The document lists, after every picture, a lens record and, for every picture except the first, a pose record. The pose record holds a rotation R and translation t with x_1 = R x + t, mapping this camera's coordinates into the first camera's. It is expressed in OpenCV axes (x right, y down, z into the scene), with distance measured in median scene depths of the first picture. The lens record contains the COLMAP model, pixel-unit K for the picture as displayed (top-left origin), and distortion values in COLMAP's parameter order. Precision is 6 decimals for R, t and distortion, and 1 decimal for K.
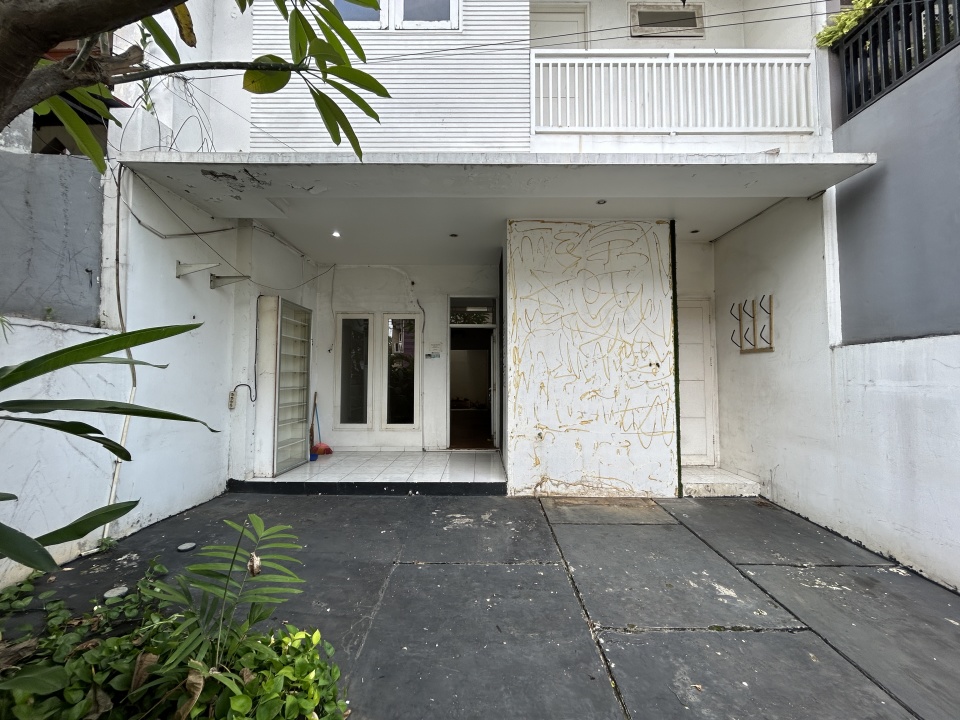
lens RADIAL K [[390.3, 0, 477.4], [0, 390.3, 357.8], [0, 0, 1]] dist [-0.002703, 0.001012]
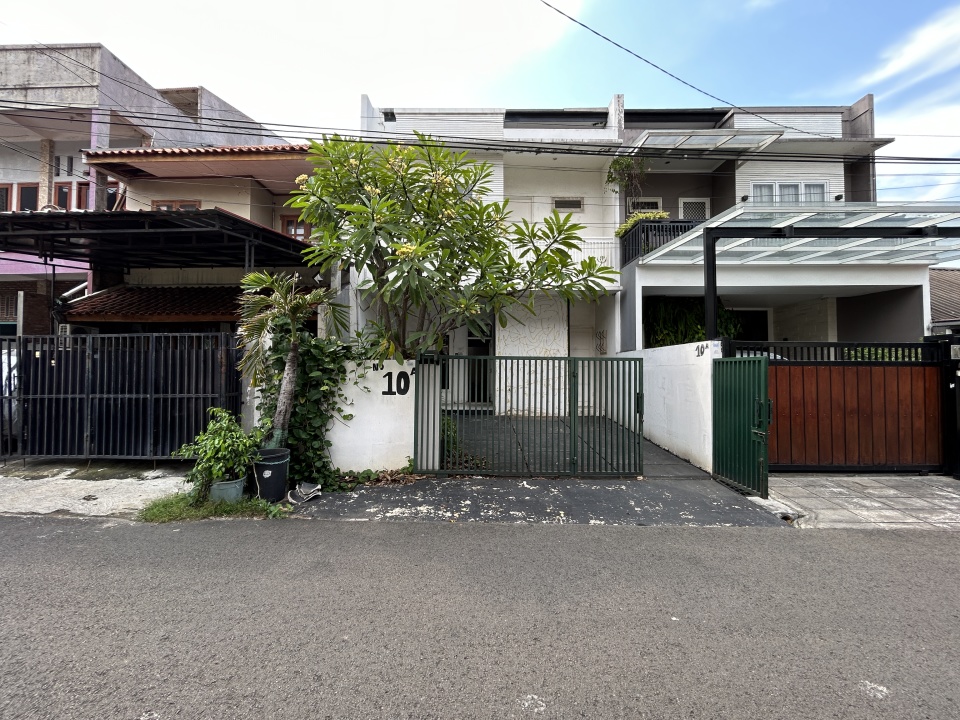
lens RADIAL K [[390.3, 0, 478.0], [0, 390.3, 357.9], [0, 0, 1]] dist [-0.002703, 0.001012]
pose [[0.999998, 0.000487, -0.001916, -0.024290], [-0.000443, 0.999732, 0.023162, -0.049070], [0.001927, -0.023161, 0.999730, -1.439241]]
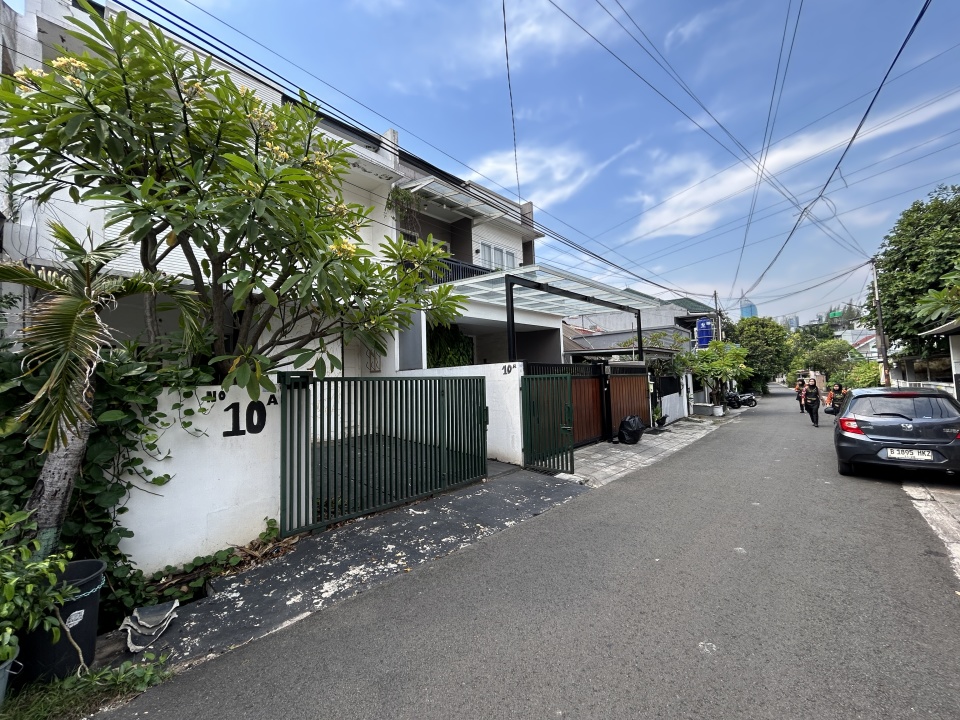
lens RADIAL K [[390.3, 0, 478.0], [0, 390.3, 361.1], [0, 0, 1]] dist [-0.002703, 0.001012]
pose [[0.690401, 0.011429, 0.723337, -0.609917], [-0.002711, 0.999909, -0.013212, -0.058604], [-0.723422, 0.007160, 0.690369, -1.163075]]
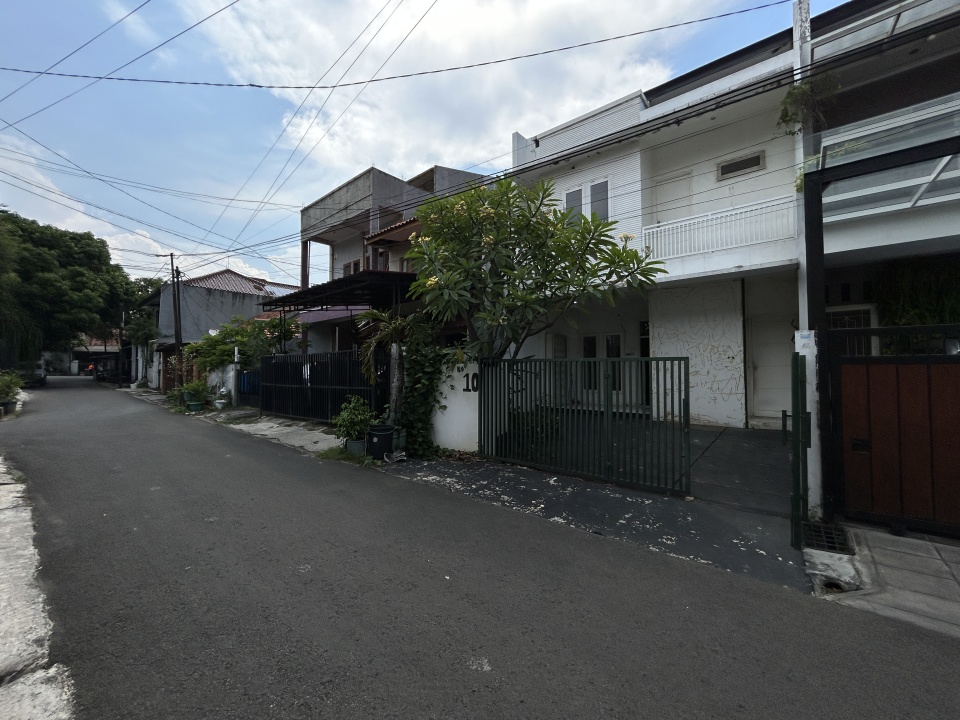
lens RADIAL K [[390.3, 0, 479.2], [0, 390.3, 358.4], [0, 0, 1]] dist [-0.002703, 0.001012]
pose [[0.772734, -0.022814, -0.634320, 0.783347], [0.037890, 0.999230, 0.010220, -0.049016], [0.633598, -0.031932, 0.773003, -1.363408]]
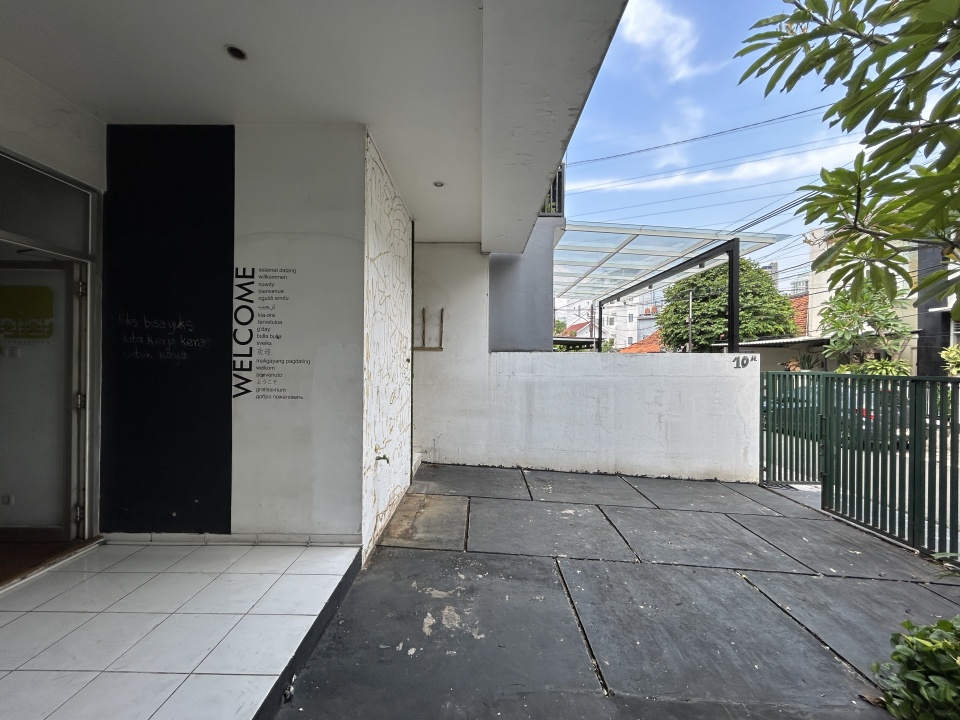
lens RADIAL K [[390.3, 0, 478.8], [0, 390.3, 357.4], [0, 0, 1]] dist [-0.002703, 0.001012]
pose [[0.006342, 0.000126, 0.999980, -0.617228], [-0.062435, 0.998049, 0.000271, -0.002932], [-0.998029, -0.062435, 0.006338, 0.904523]]
